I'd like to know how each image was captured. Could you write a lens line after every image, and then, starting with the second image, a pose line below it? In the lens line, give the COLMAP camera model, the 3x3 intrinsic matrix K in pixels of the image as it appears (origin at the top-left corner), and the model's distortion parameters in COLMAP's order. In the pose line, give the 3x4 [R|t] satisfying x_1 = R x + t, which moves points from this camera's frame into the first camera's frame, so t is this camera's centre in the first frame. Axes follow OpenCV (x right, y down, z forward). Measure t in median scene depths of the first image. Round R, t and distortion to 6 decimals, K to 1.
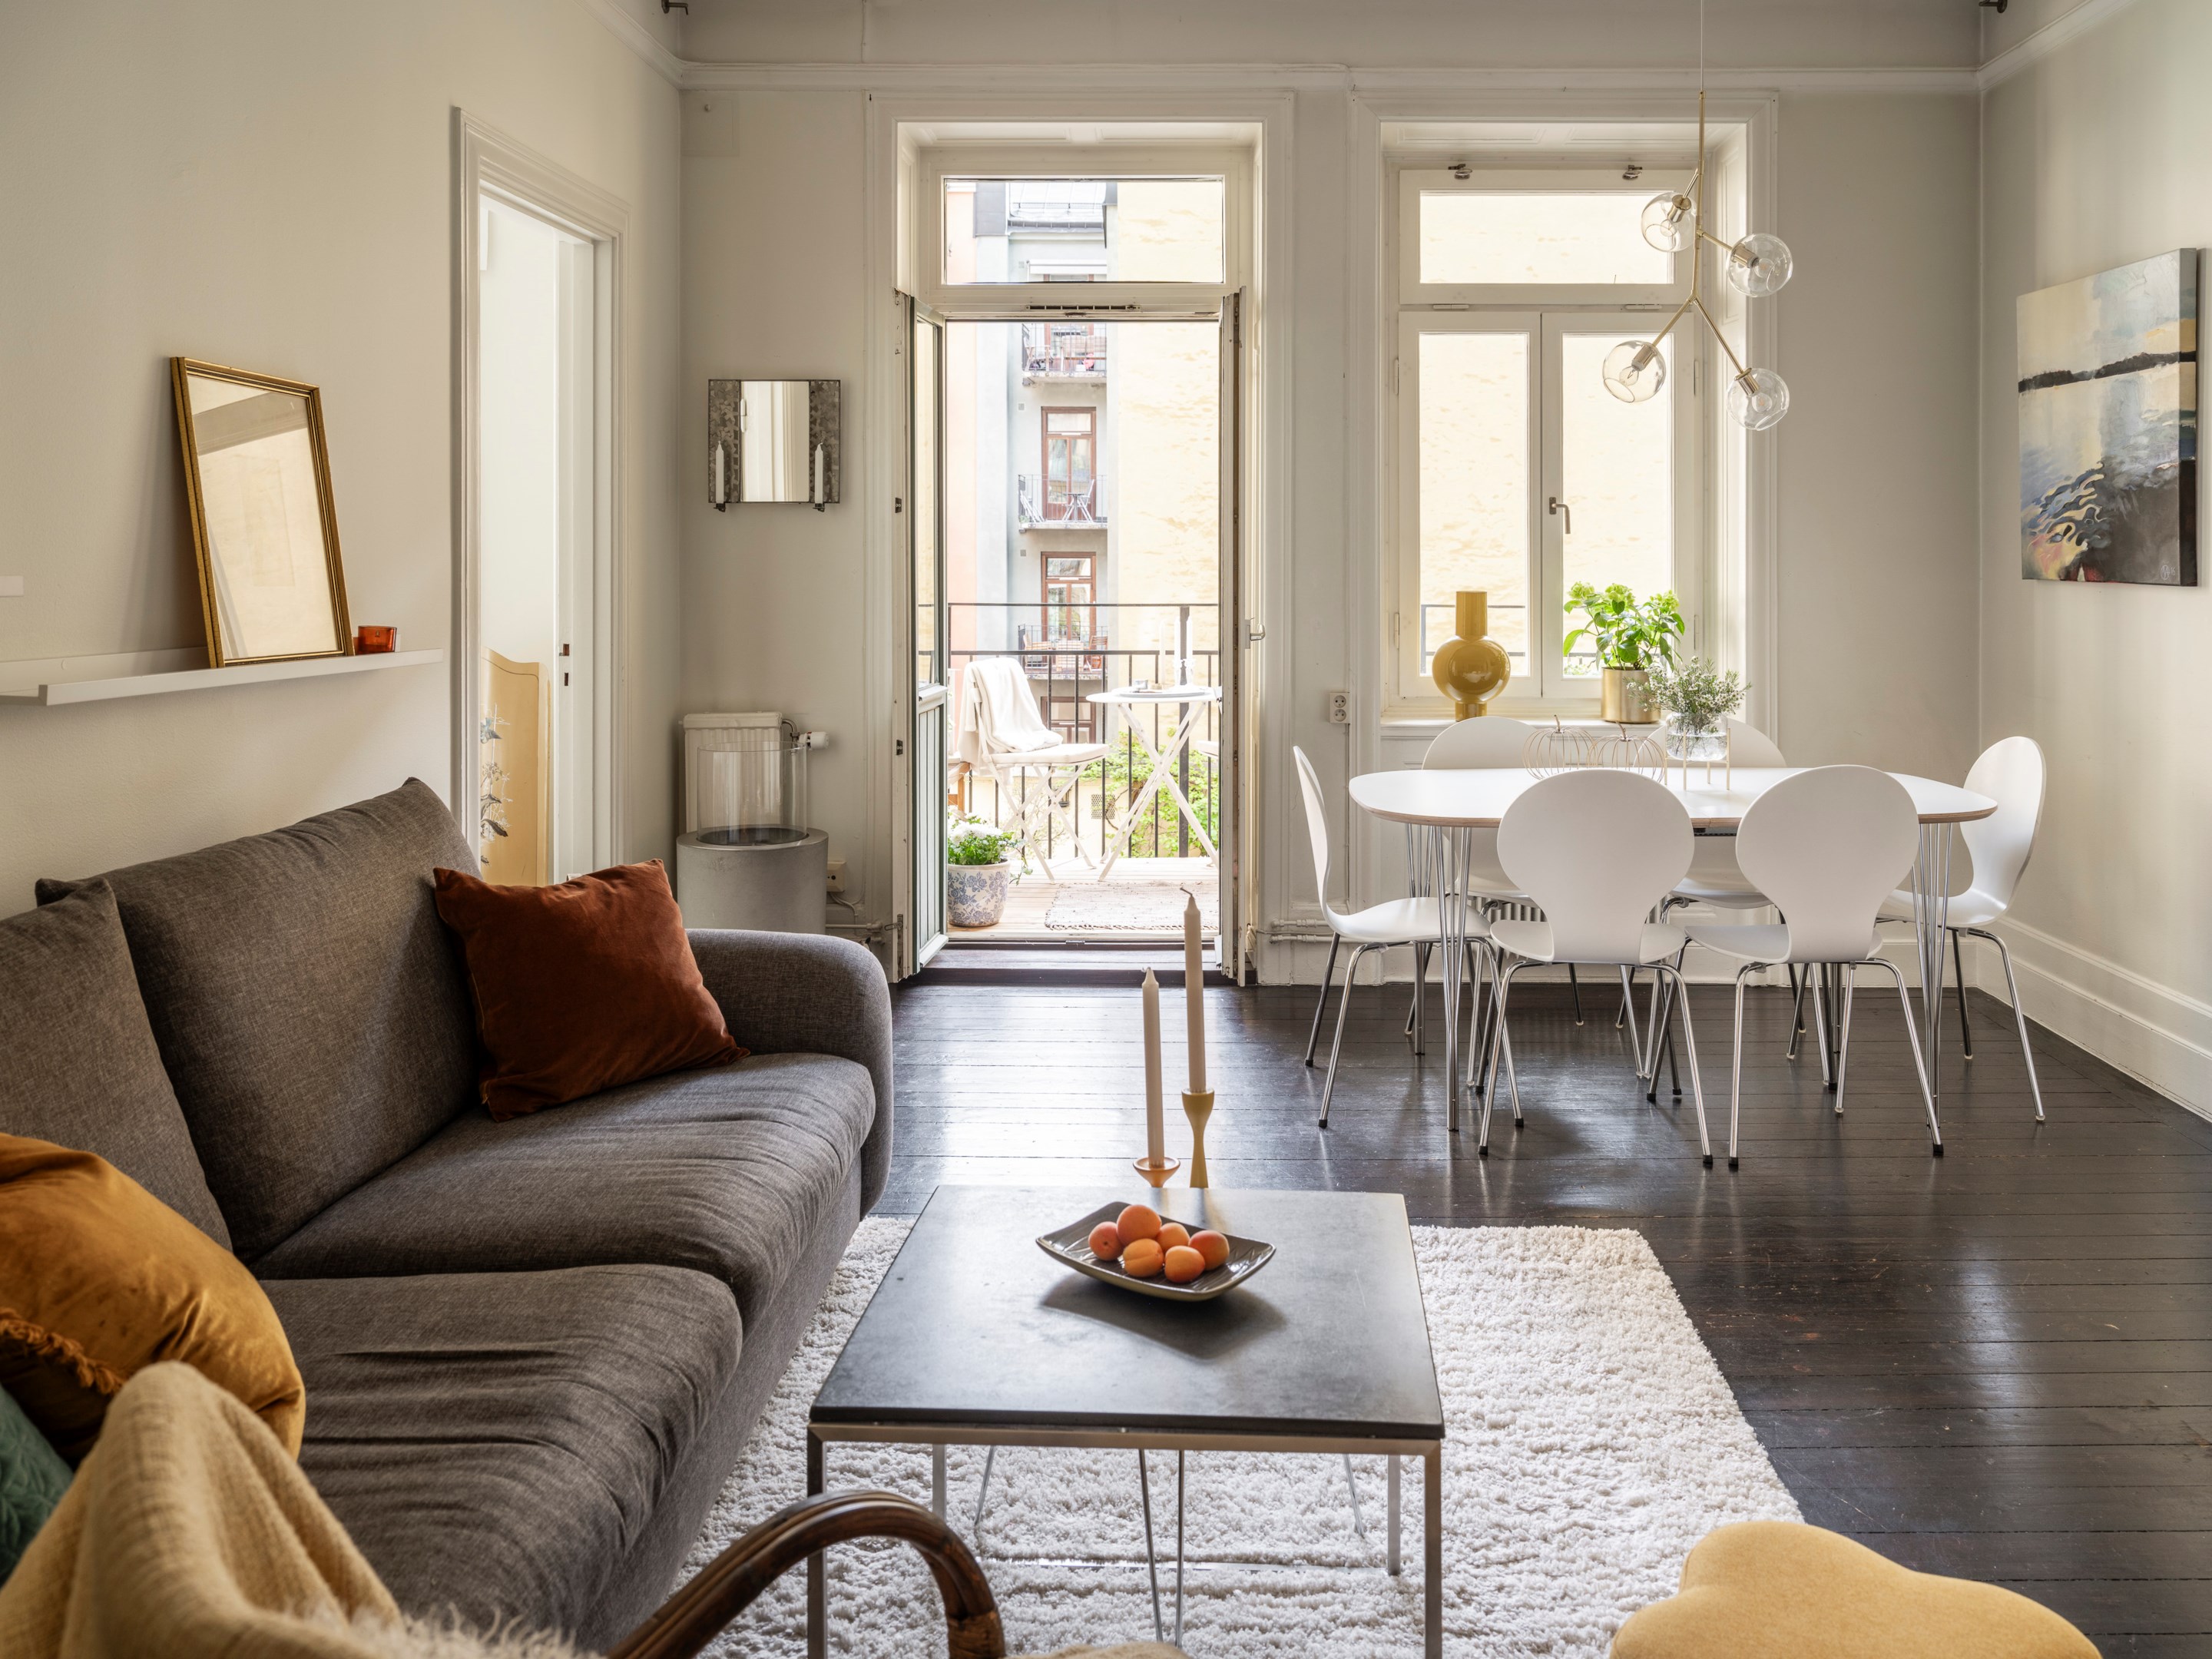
lens RADIAL K [[1757.3, 0, 1209.8], [0, 1757.3, 673.8], [0, 0, 1]] dist [-0.003610, 0.002874]
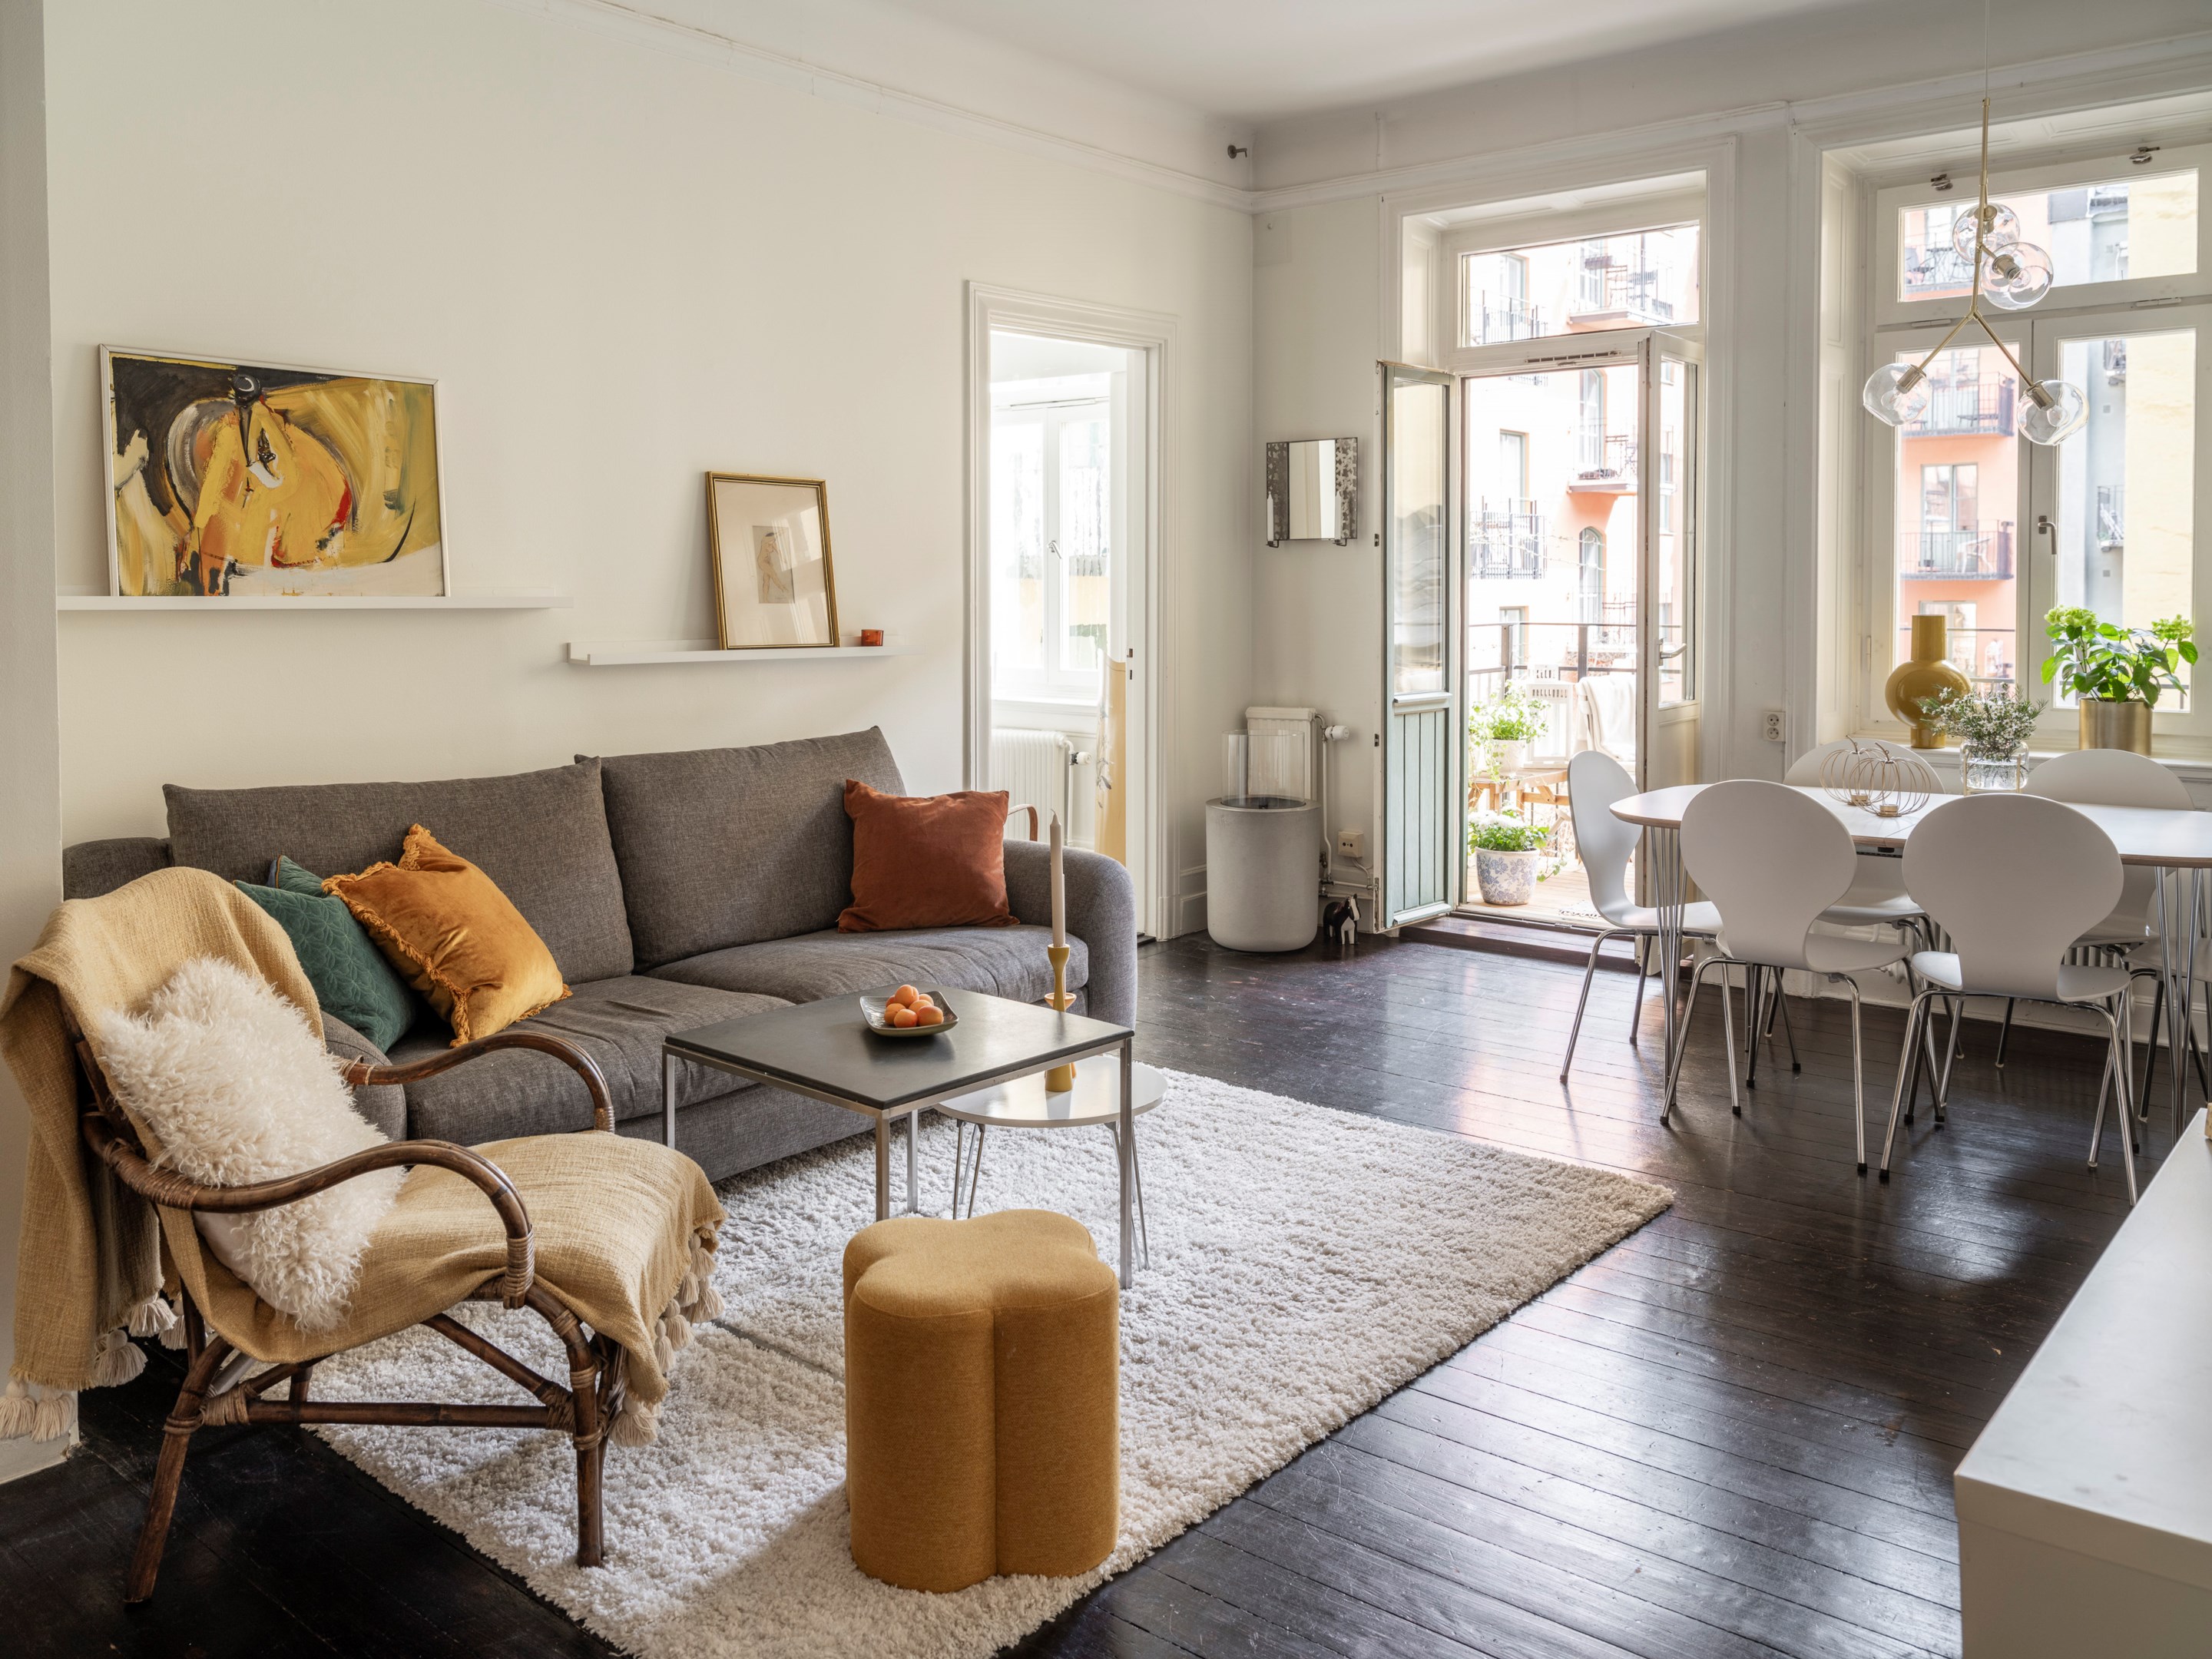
lens RADIAL K [[1757.3, 0, 1140.4], [0, 1757.3, 800.8], [0, 0, 1]] dist [-0.003610, 0.002874]
pose [[0.772391, 0.074030, -0.630818, 0.439281], [-0.036920, 0.996738, 0.071767, 0.002256], [0.634073, -0.032142, 0.772605, -0.045046]]
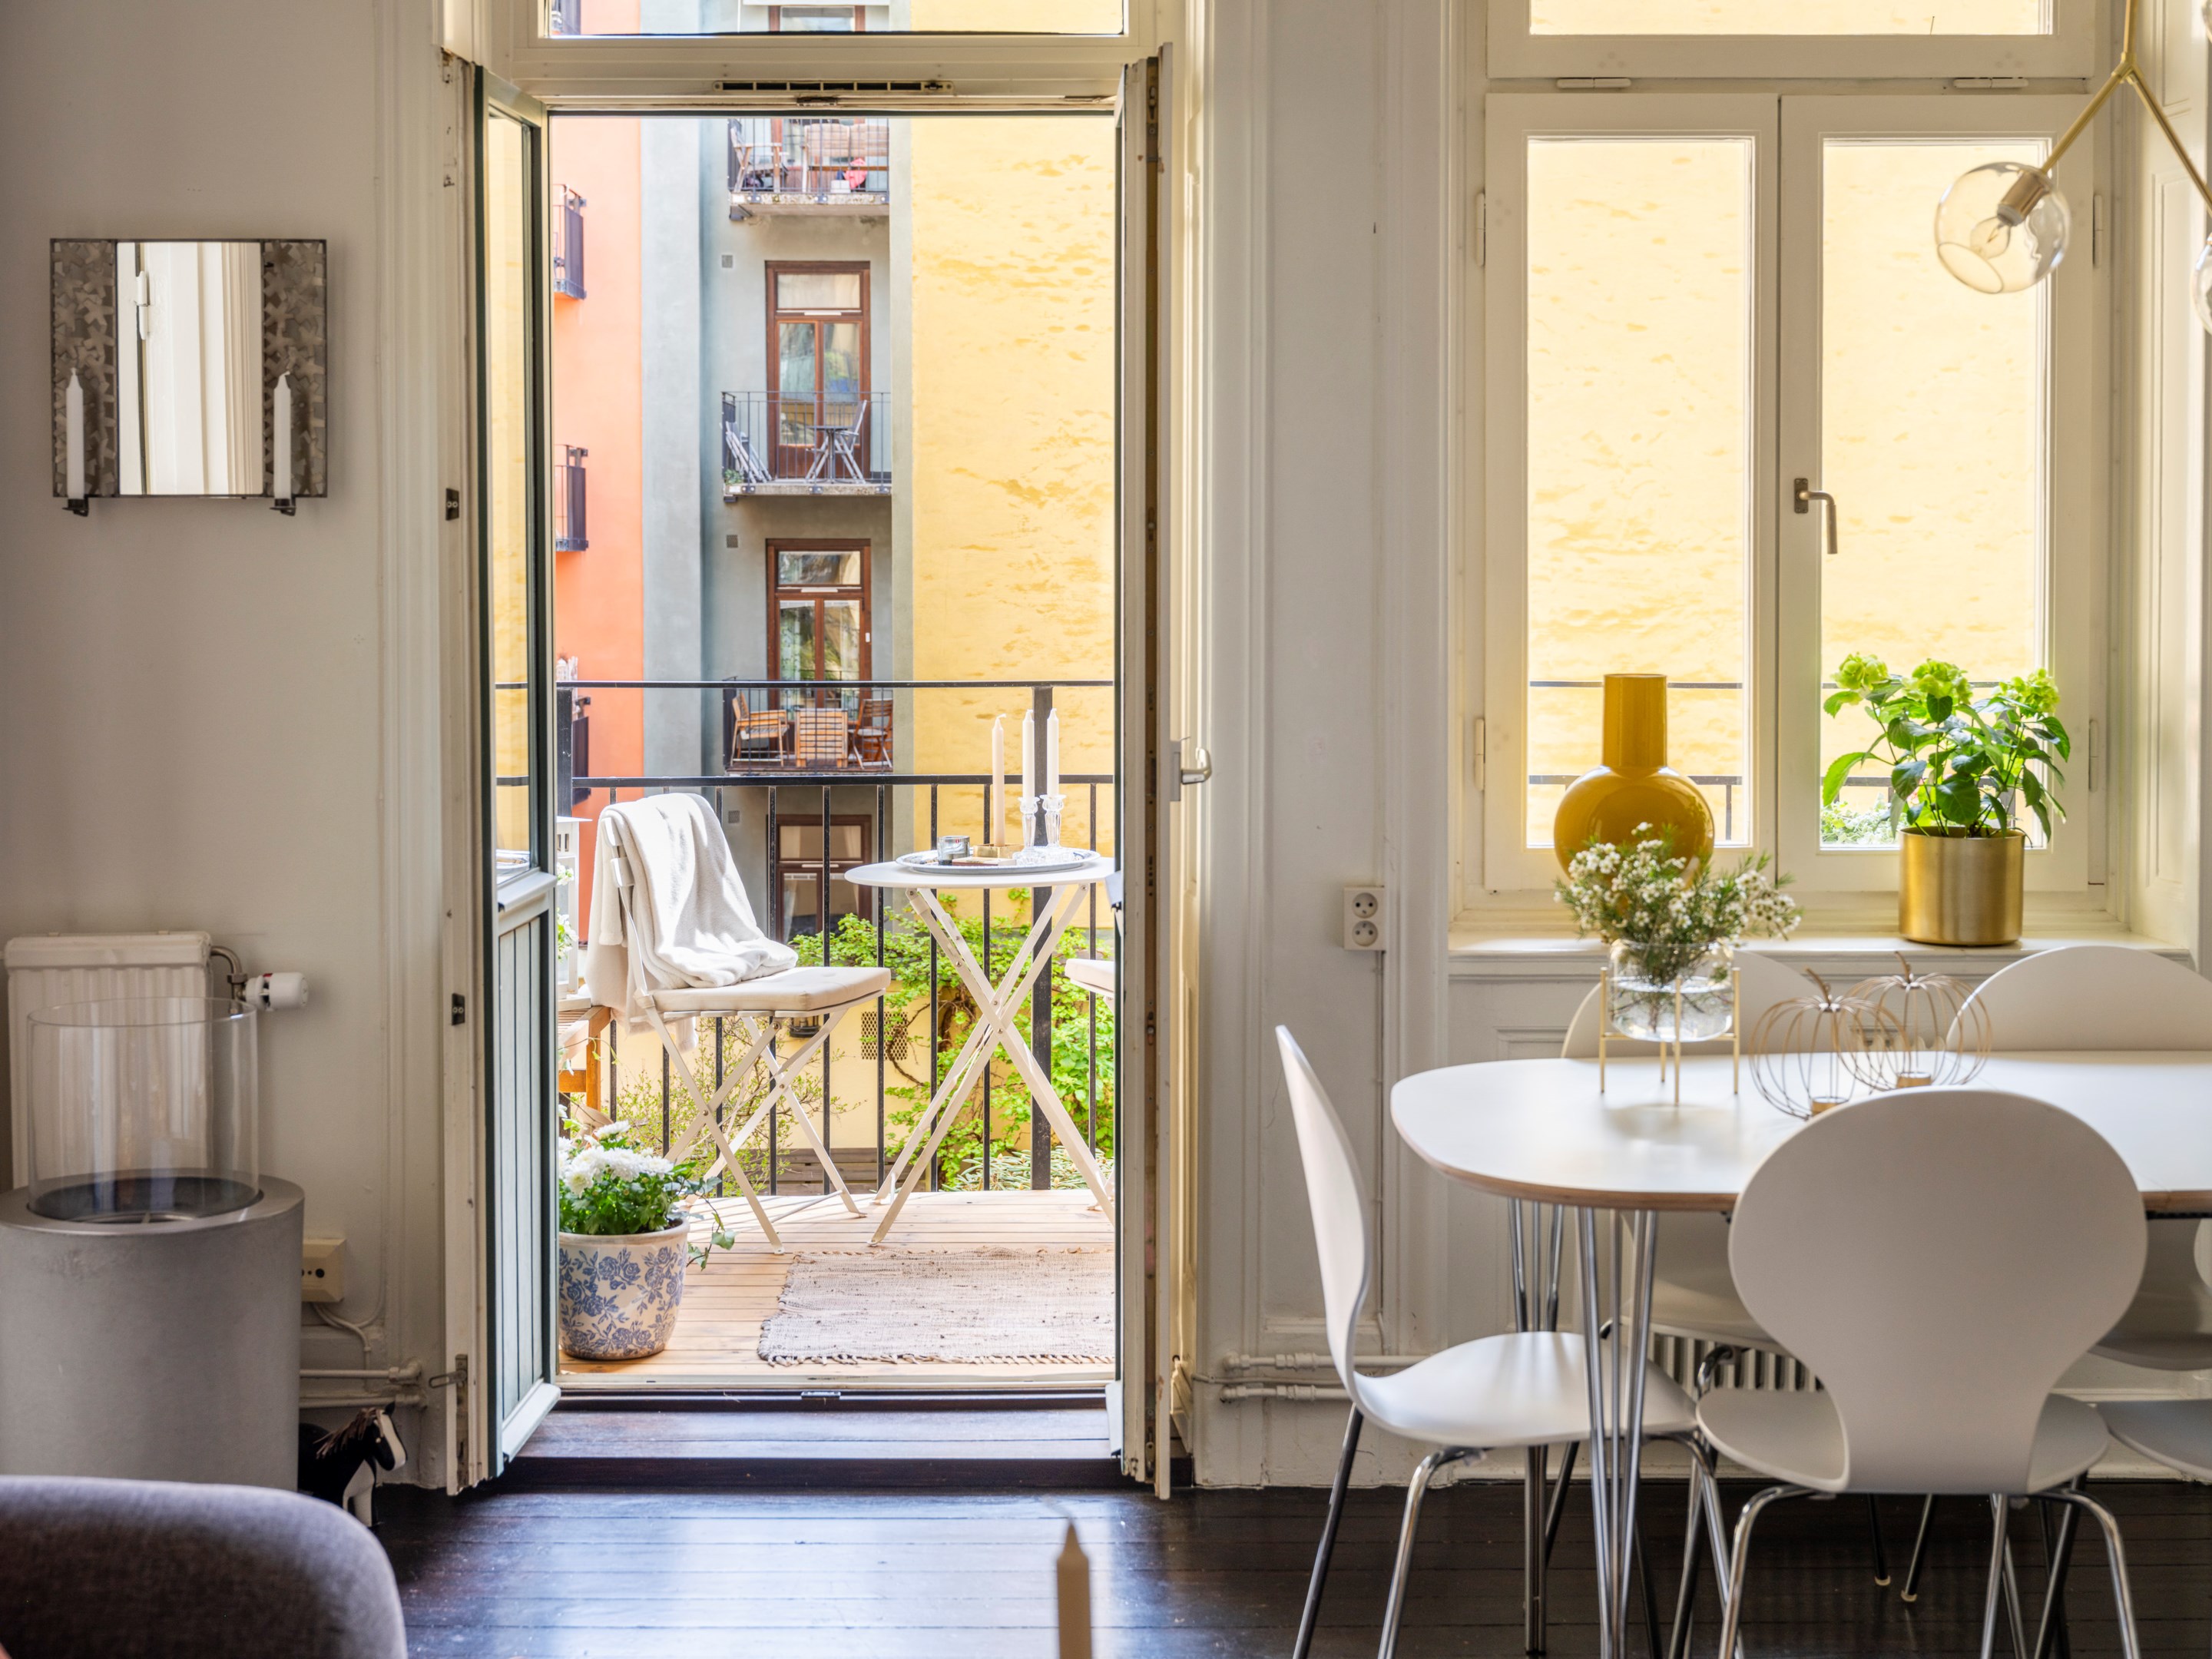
lens RADIAL K [[3269.7, 0, 1091.9], [0, 3269.7, 845.4], [0, 0, 1]] dist [0.006811, 0.000000]
pose [[0.999997, -0.000959, 0.002075, -0.003233], [0.000901, 0.999608, 0.027992, -0.025944], [-0.002101, -0.027990, 0.999606, 0.099035]]
